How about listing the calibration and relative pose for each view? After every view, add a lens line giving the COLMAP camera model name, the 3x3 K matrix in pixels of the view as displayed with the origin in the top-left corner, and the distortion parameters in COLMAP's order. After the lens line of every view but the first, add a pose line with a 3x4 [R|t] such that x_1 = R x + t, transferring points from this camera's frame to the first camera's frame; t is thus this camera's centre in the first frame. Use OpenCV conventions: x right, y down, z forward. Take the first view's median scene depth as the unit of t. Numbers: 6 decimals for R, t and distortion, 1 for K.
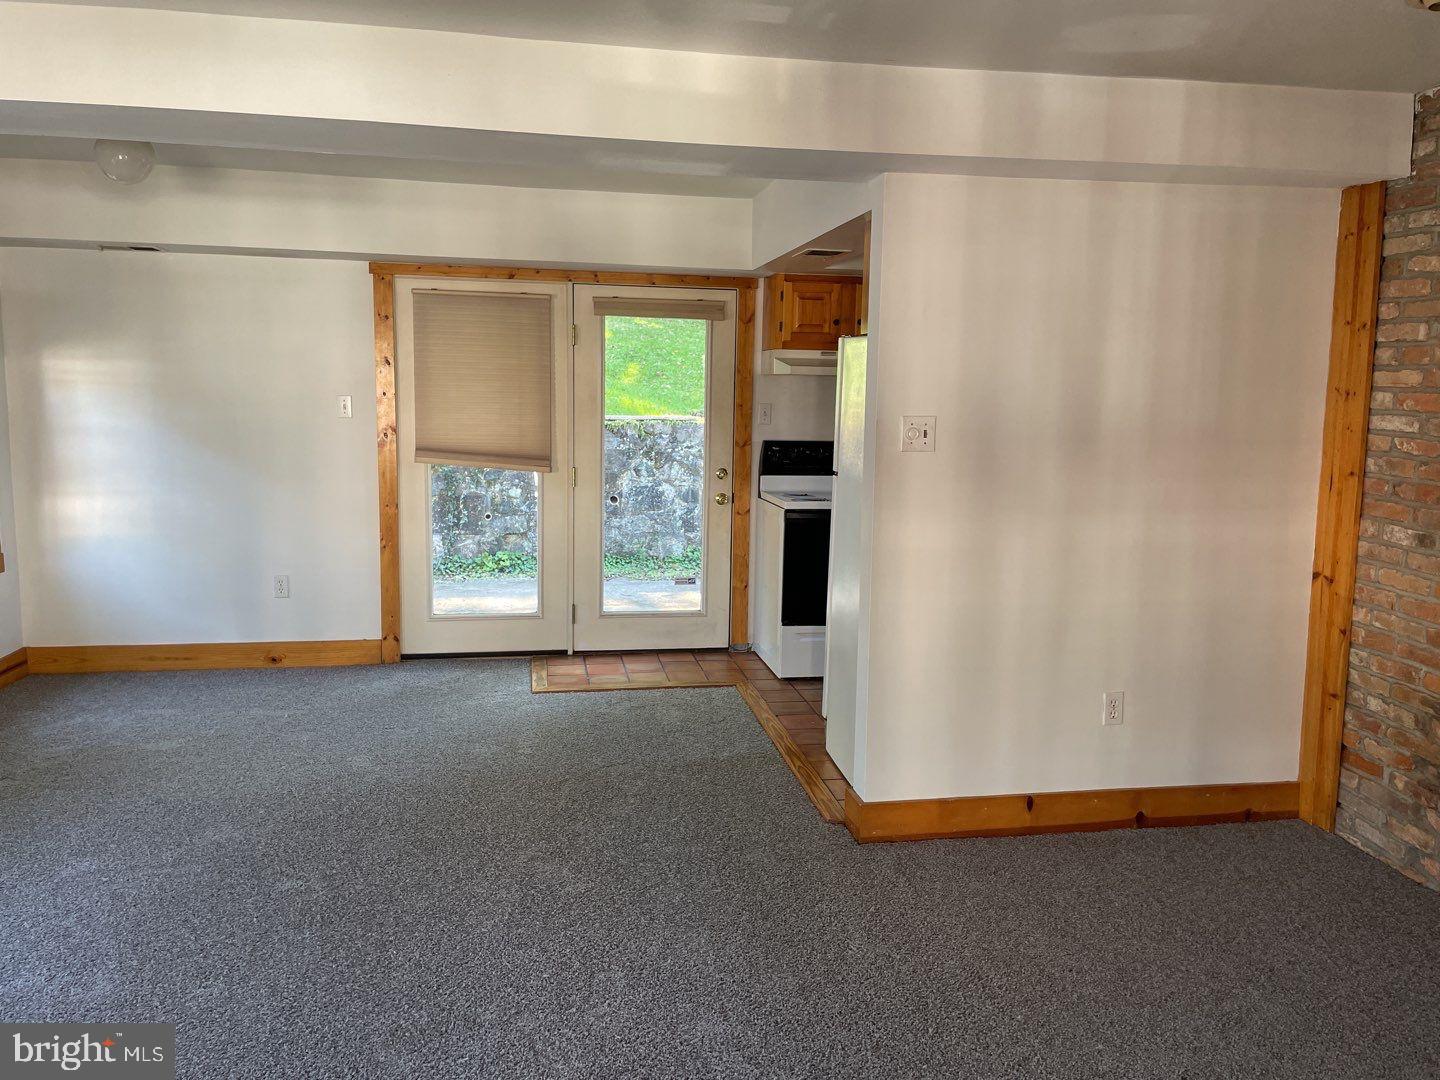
lens RADIAL K [[1091.4, 0, 729.7], [0, 1091.4, 524.6], [0, 0, 1]] dist [0.058621, -0.069175]
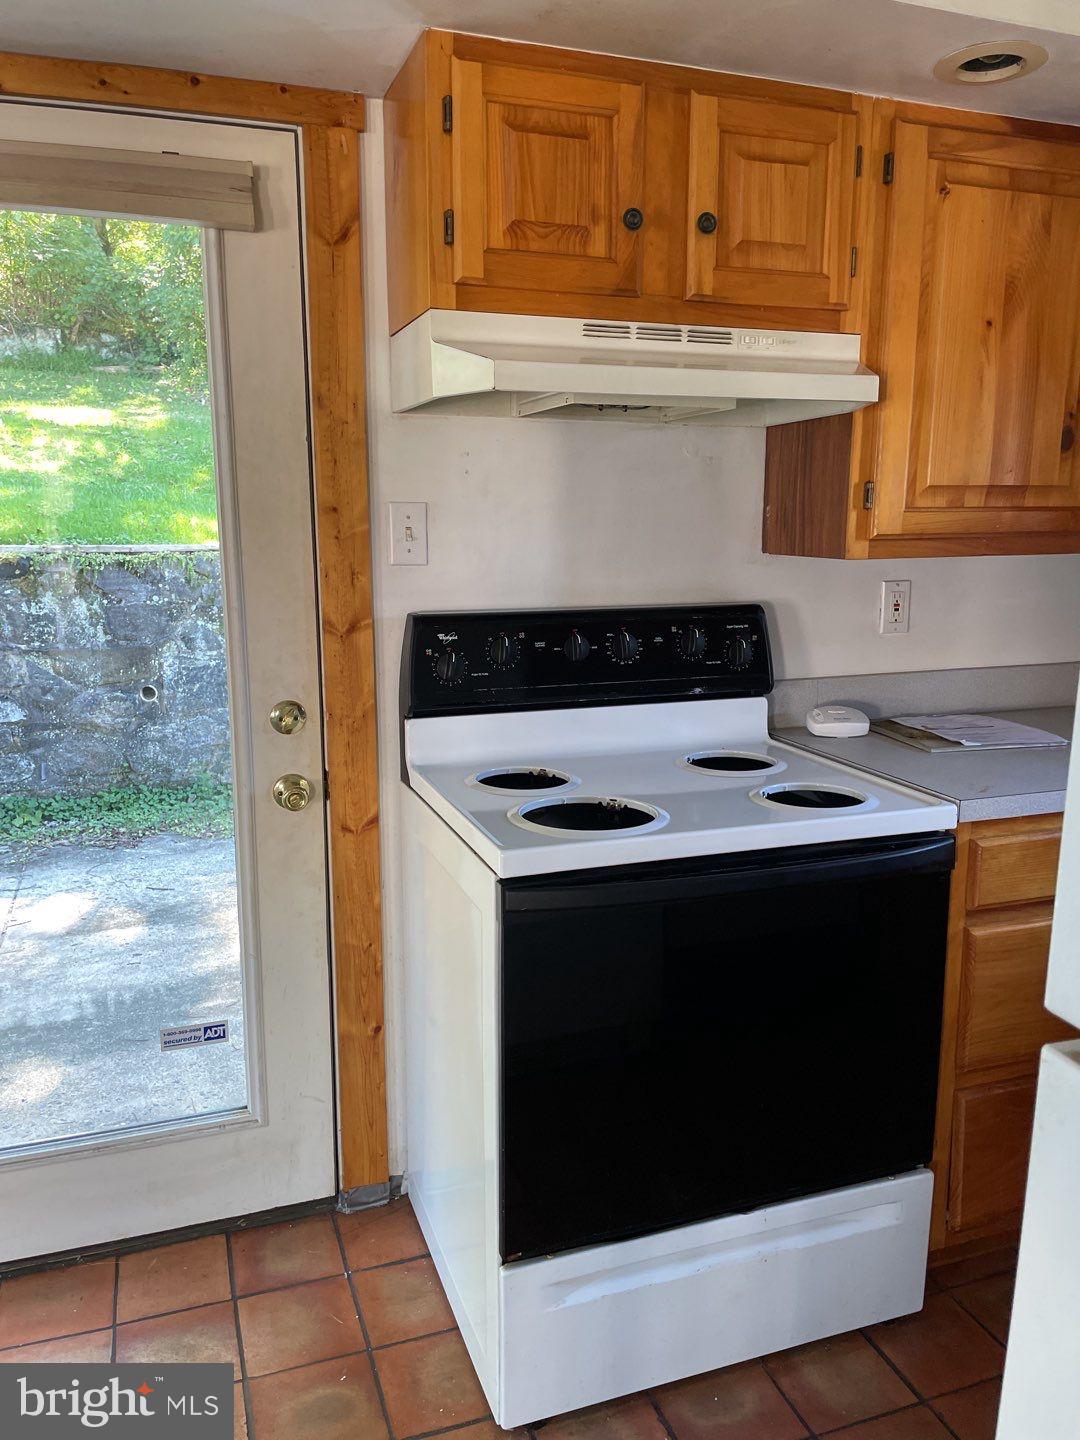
lens RADIAL K [[1091.4, 0, 549.0], [0, 1091.4, 719.2], [0, 0, 1]] dist [0.058621, -0.069175]
pose [[0.986842, -0.049821, 0.153823, 0.012662], [0.039838, 0.996936, 0.067317, -0.041225], [-0.156705, -0.060303, 0.985803, 0.415522]]
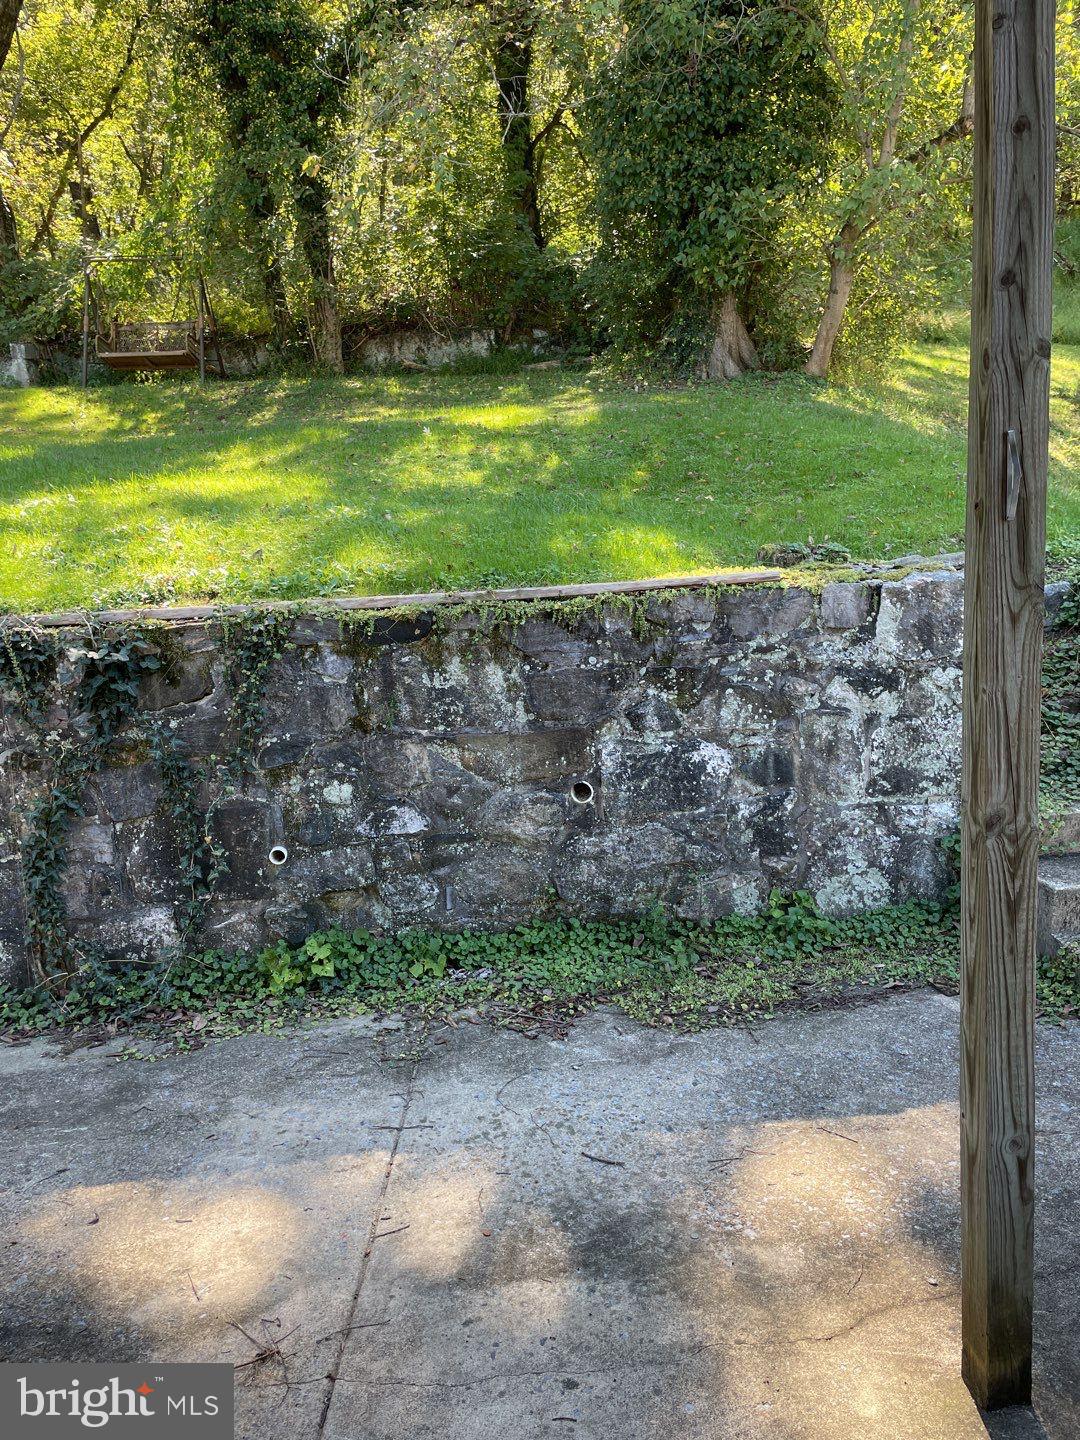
lens RADIAL K [[1091.4, 0, 541.3], [0, 1091.4, 721.4], [0, 0, 1]] dist [0.058621, -0.069175]
pose [[0.974091, -0.040175, -0.222559, -0.030041], [0.056418, 0.996149, 0.067109, -0.080684], [0.219006, -0.077927, 0.972607, 0.628119]]
